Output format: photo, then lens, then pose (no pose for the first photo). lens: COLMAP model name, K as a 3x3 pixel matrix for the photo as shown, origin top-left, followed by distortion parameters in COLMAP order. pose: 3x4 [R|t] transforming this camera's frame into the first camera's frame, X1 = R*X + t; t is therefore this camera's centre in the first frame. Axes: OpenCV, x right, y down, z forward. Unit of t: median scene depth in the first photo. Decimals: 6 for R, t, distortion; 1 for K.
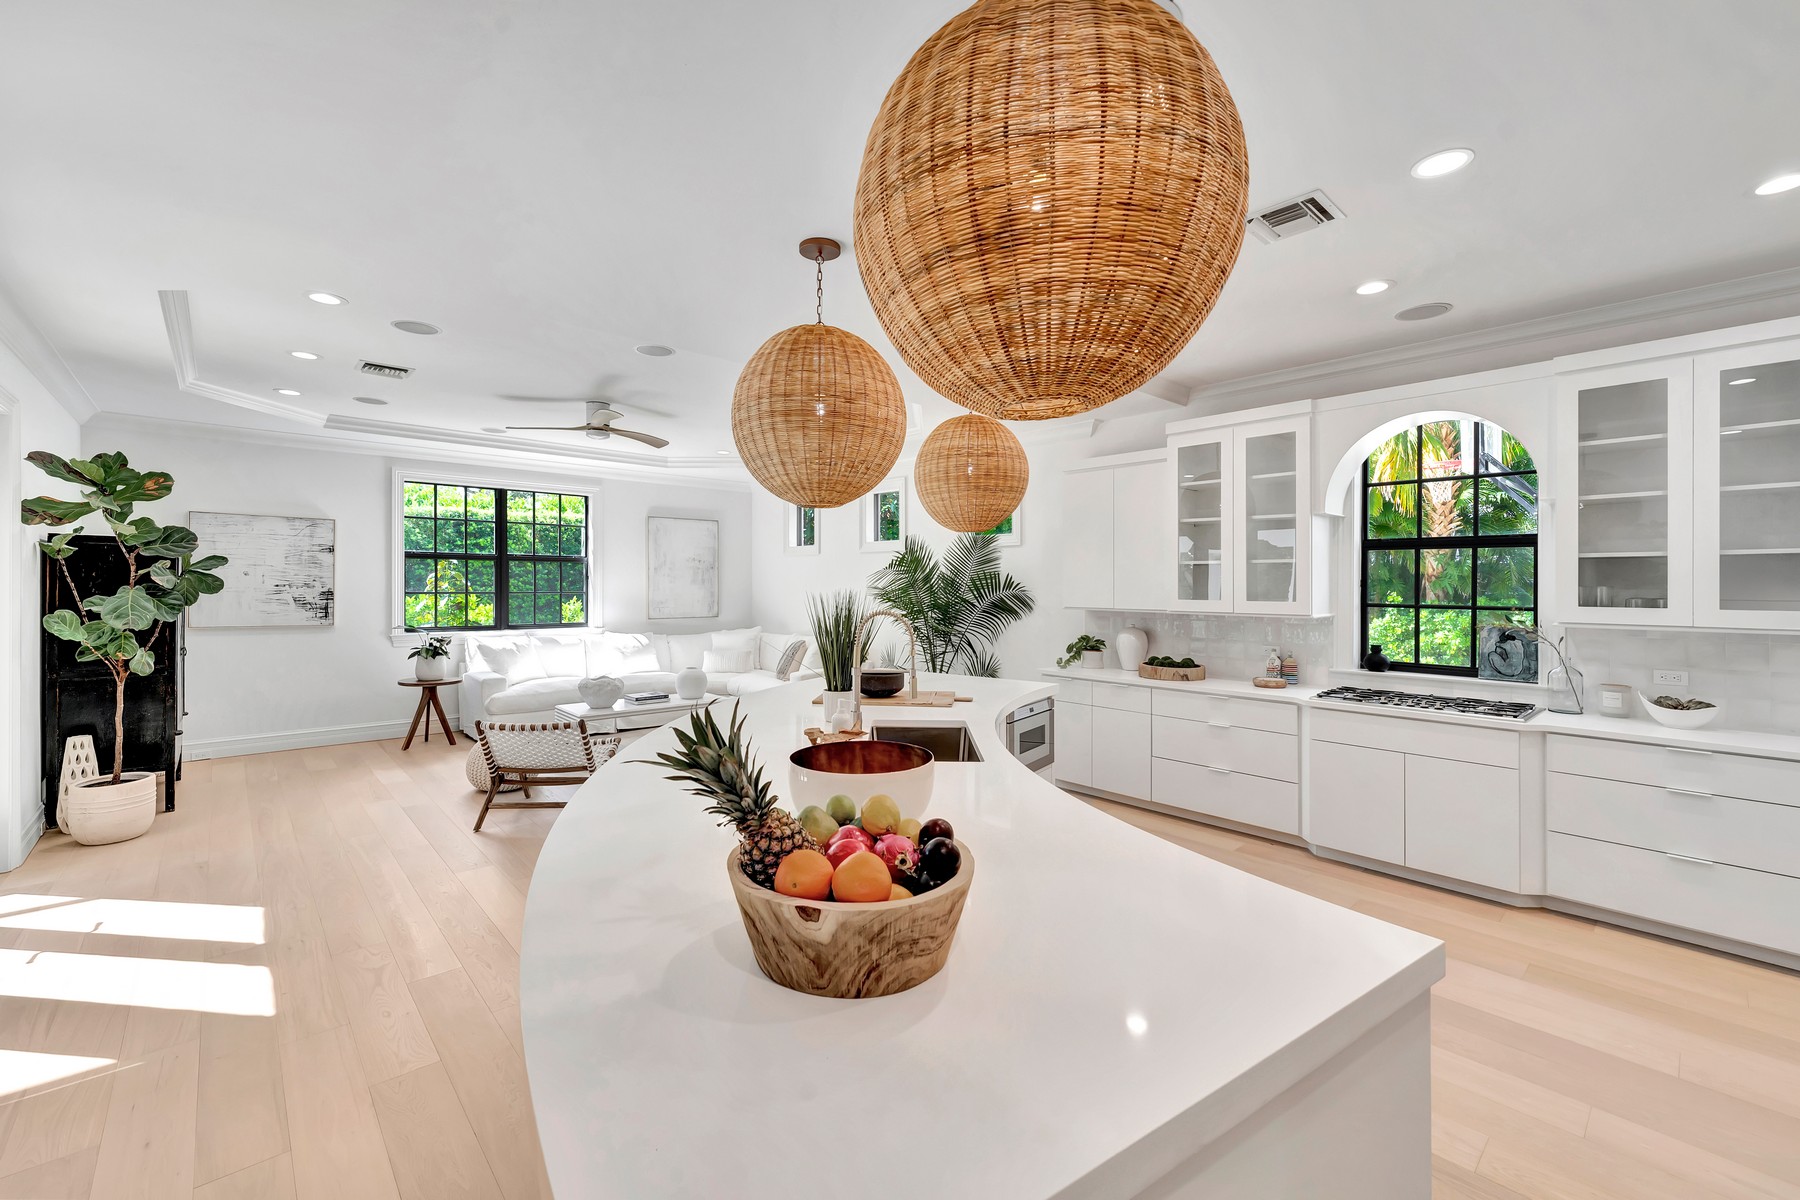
lens RADIAL K [[739.2, 0, 902.4], [0, 739.2, 598.1], [0, 0, 1]] dist [-0.000046, 0.000226]
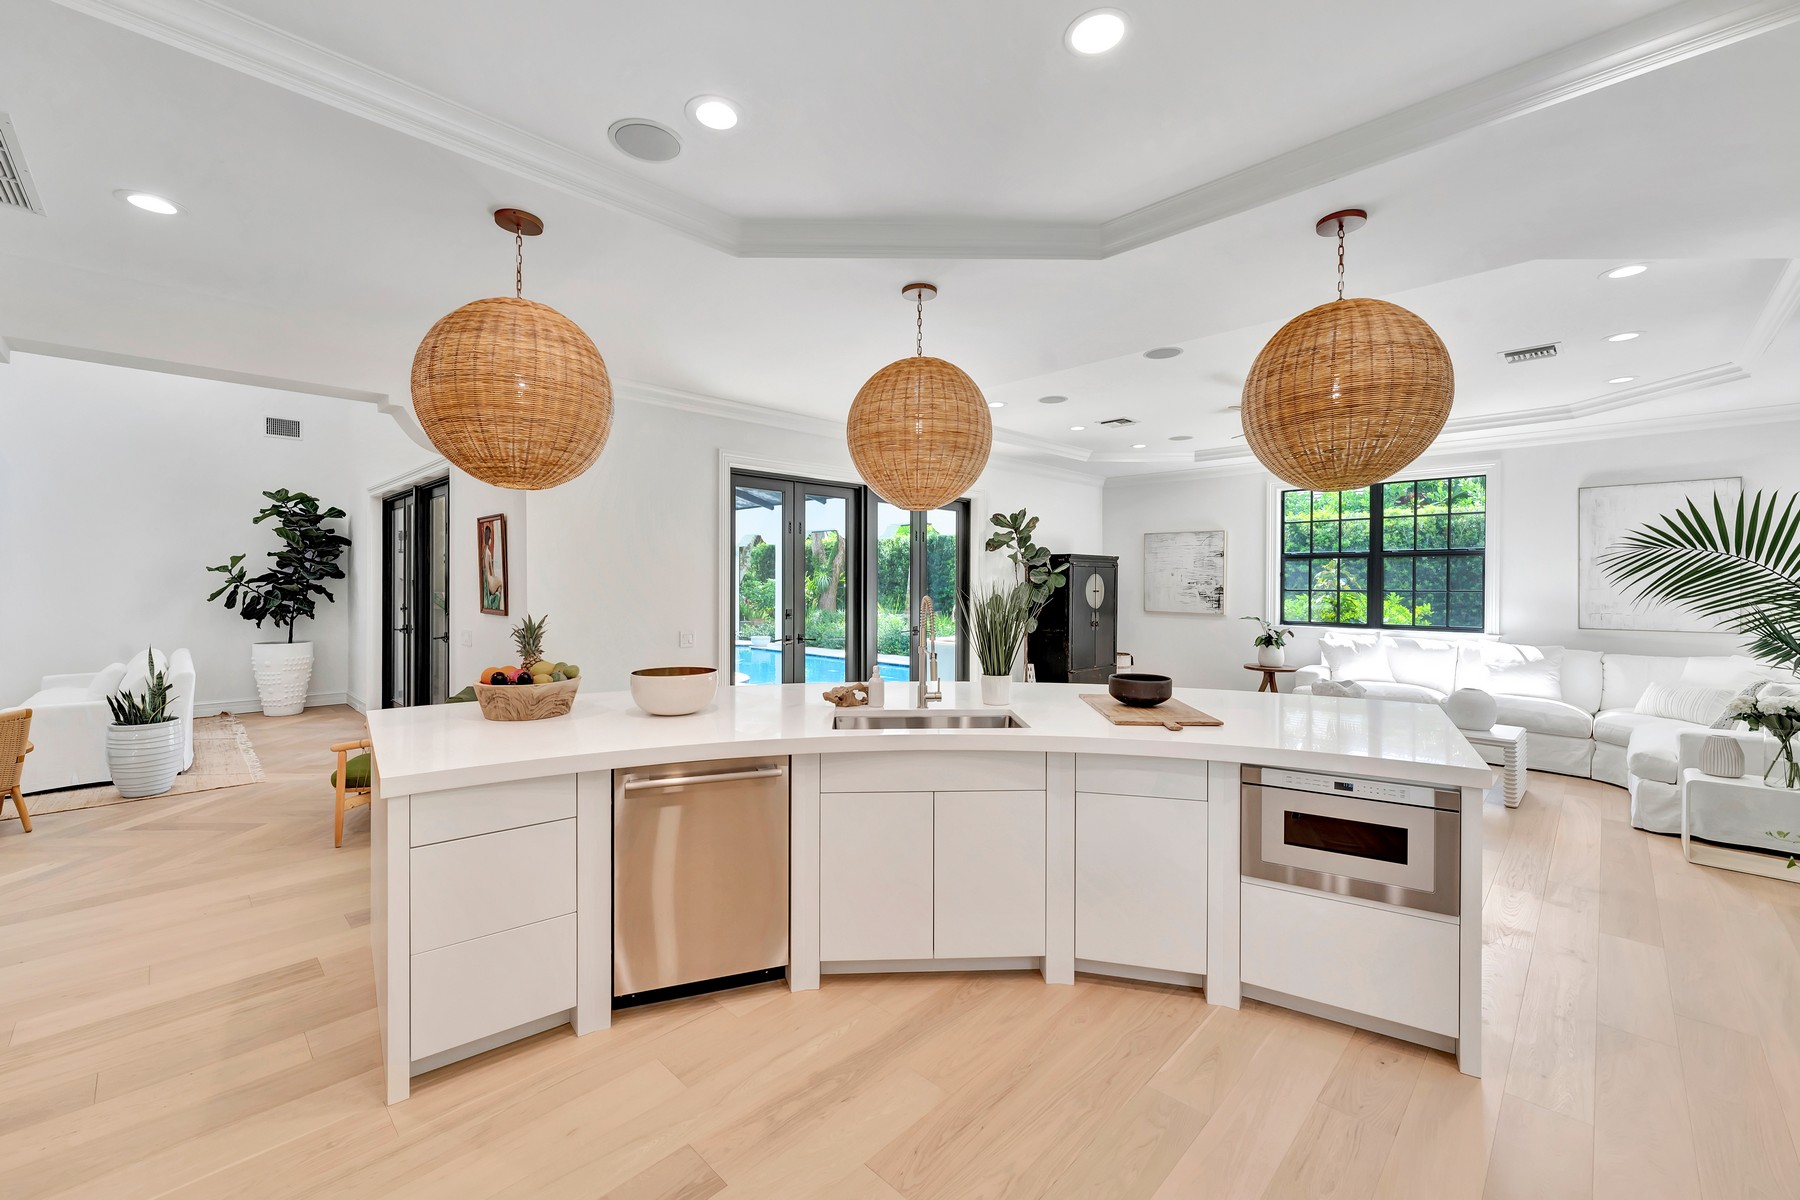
lens RADIAL K [[723.2, 0, 890.5], [0, 723.2, 585.9], [0, 0, 1]] dist [0.000097, 0.000022]
pose [[0.040440, -0.001259, -0.999181, 0.440580], [-0.021267, 0.999772, -0.002120, 0.002735], [0.998956, 0.021336, 0.040404, 0.377419]]
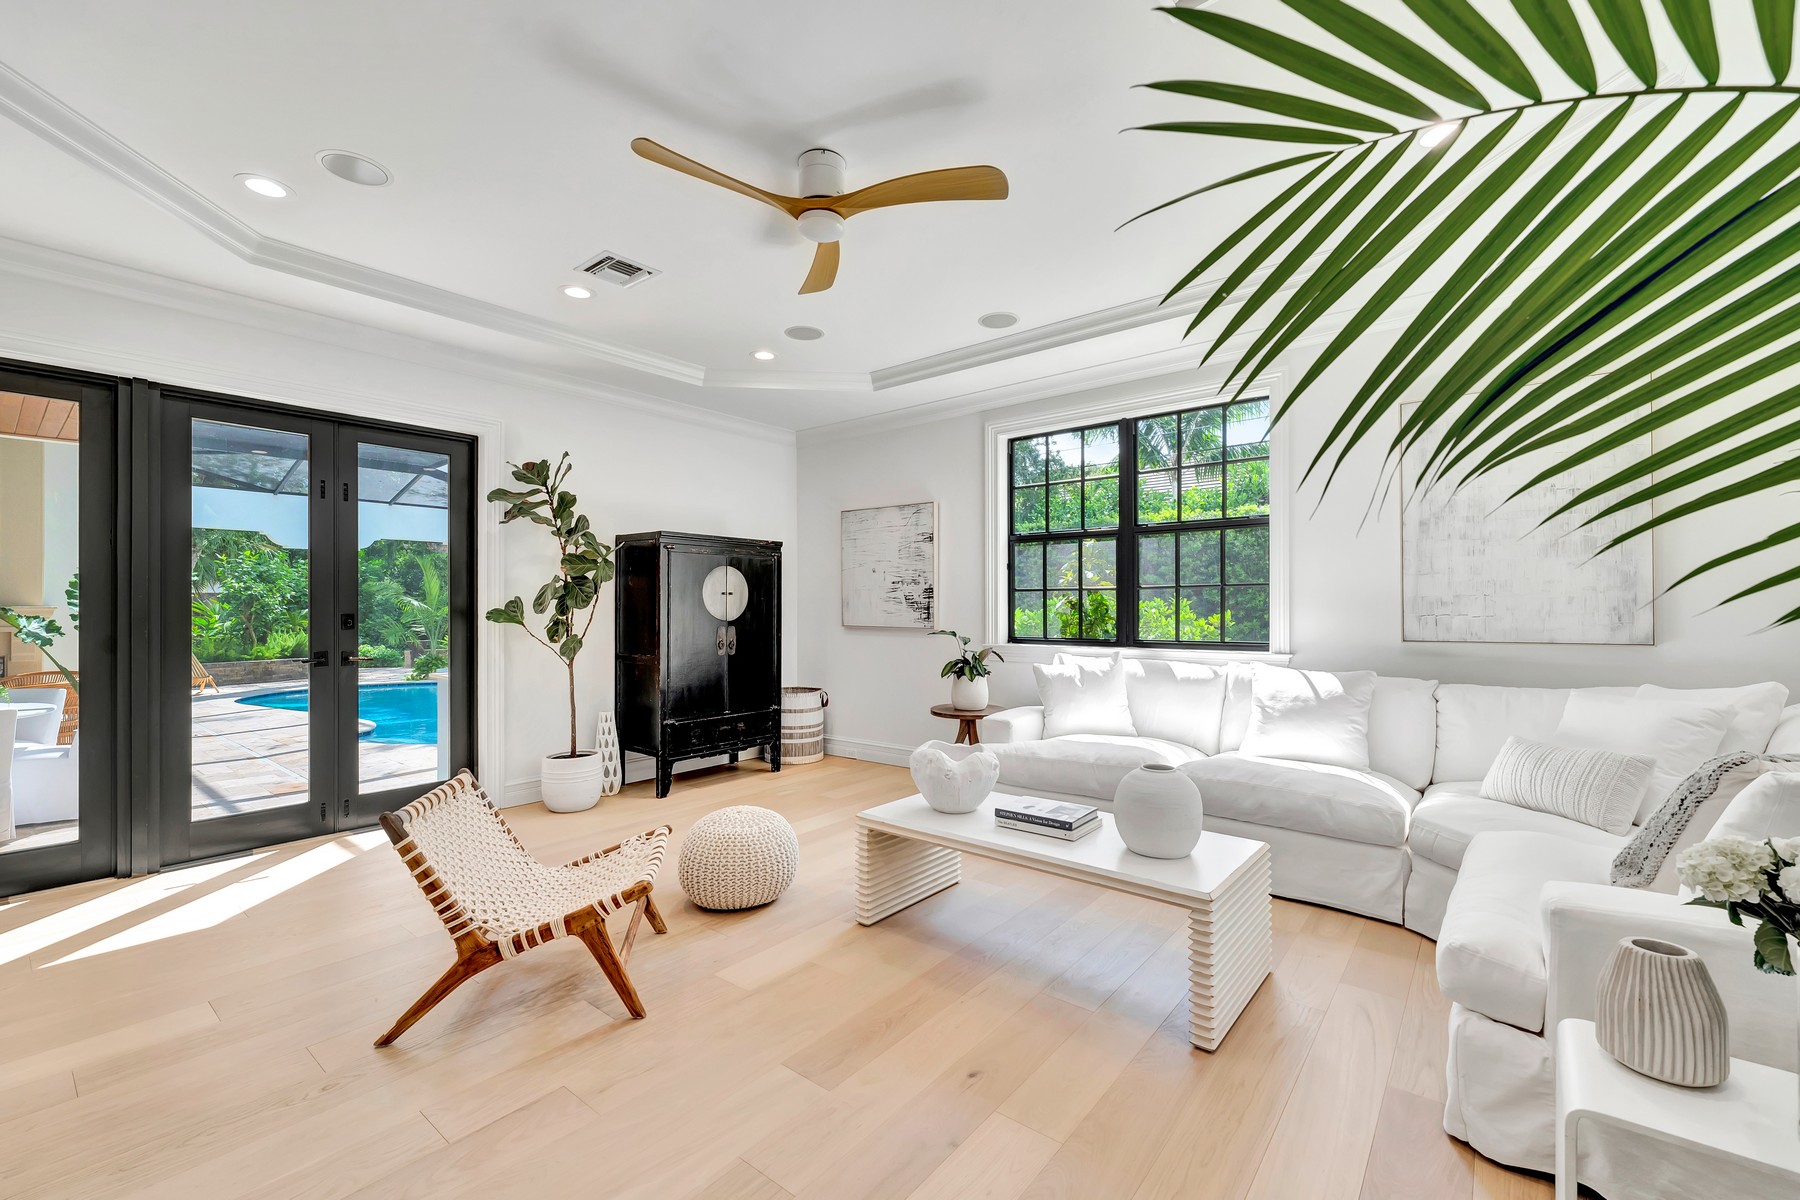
lens RADIAL K [[748.0, 0, 902.6], [0, 748.0, 608.8], [0, 0, 1]] dist [-0.000201, 0.000020]
pose [[0.142986, -0.009017, -0.989684, 0.058311], [-0.014906, 0.999825, -0.011263, 0.024136], [0.989612, 0.016362, 0.142826, 0.838606]]
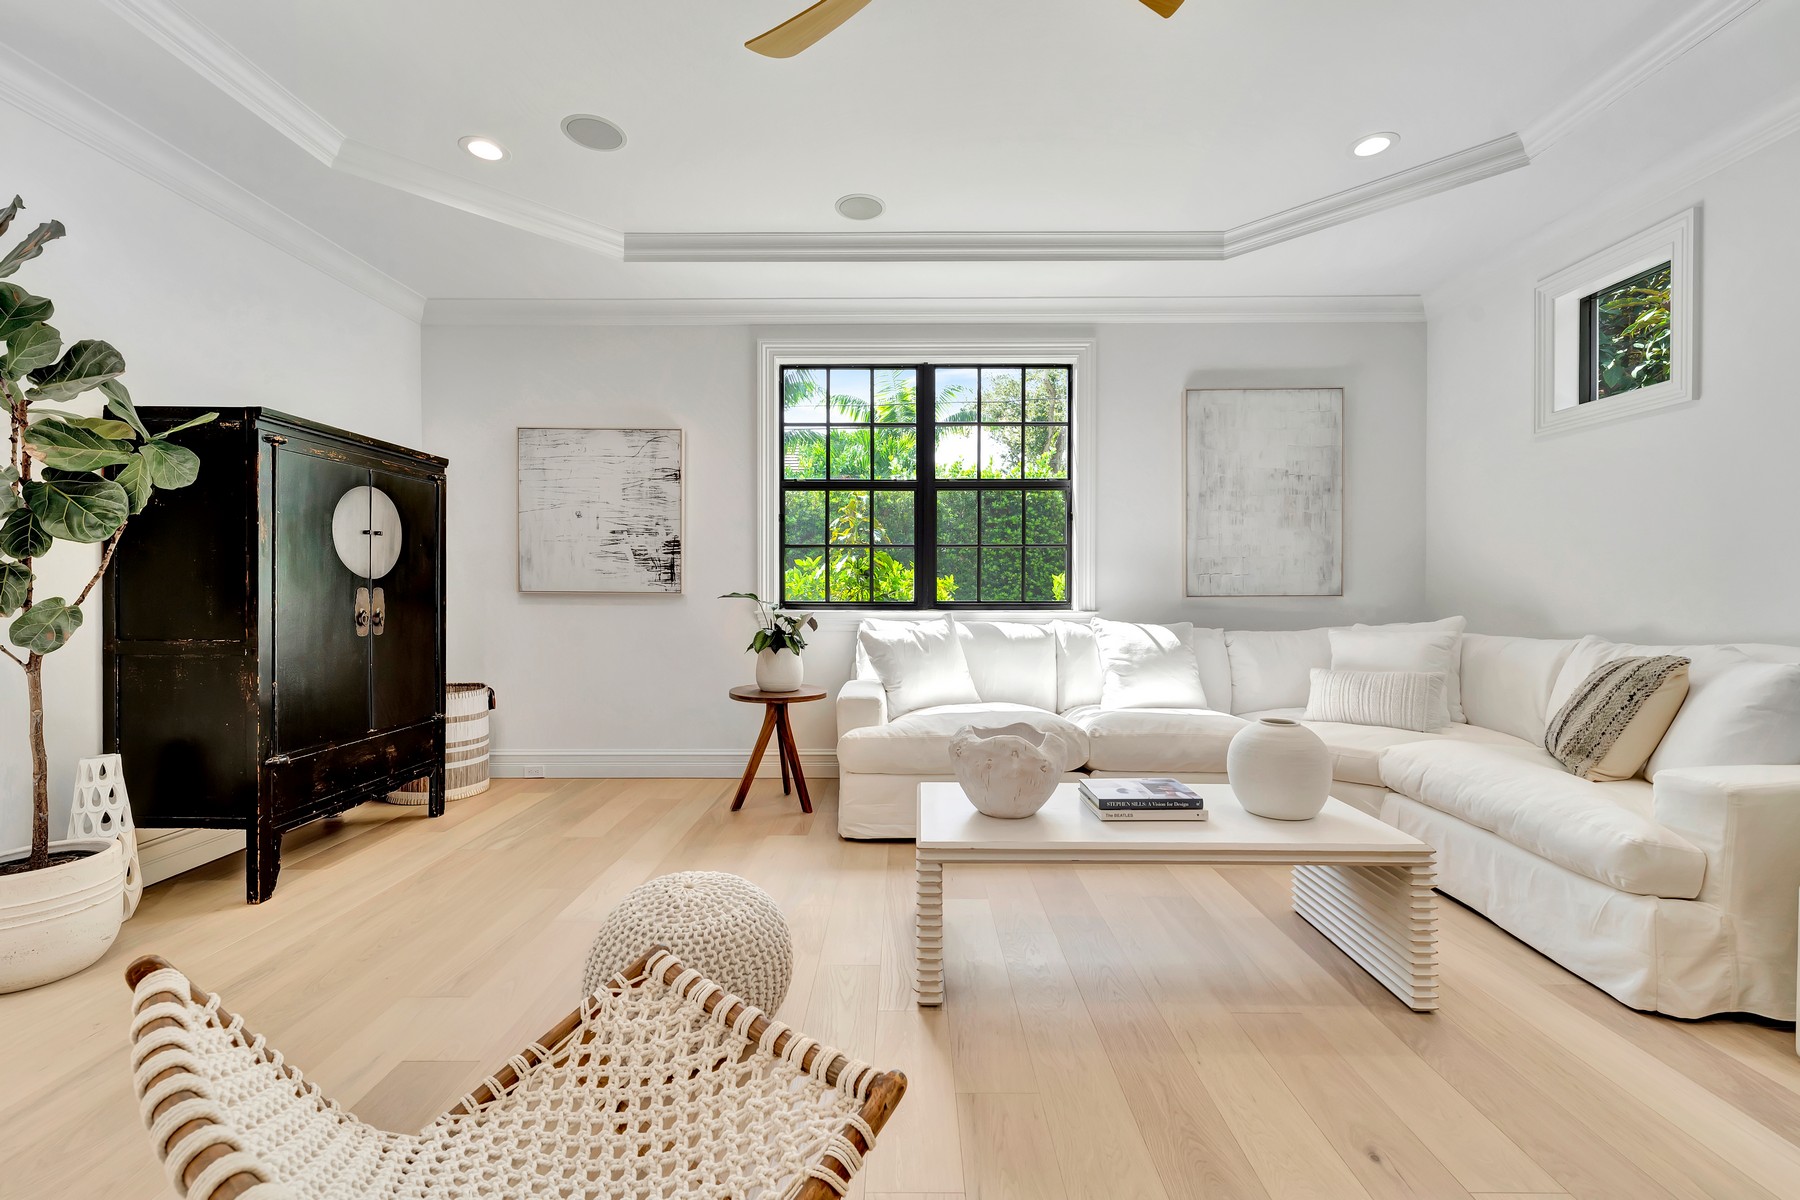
lens RADIAL K [[739.2, 0, 902.4], [0, 739.2, 598.1], [0, 0, 1]] dist [-0.000046, 0.000226]
pose [[0.730167, -0.000209, -0.683269, -0.186224], [-0.006486, 0.999953, -0.007238, 0.044067], [0.683238, 0.009717, 0.730131, 0.656480]]
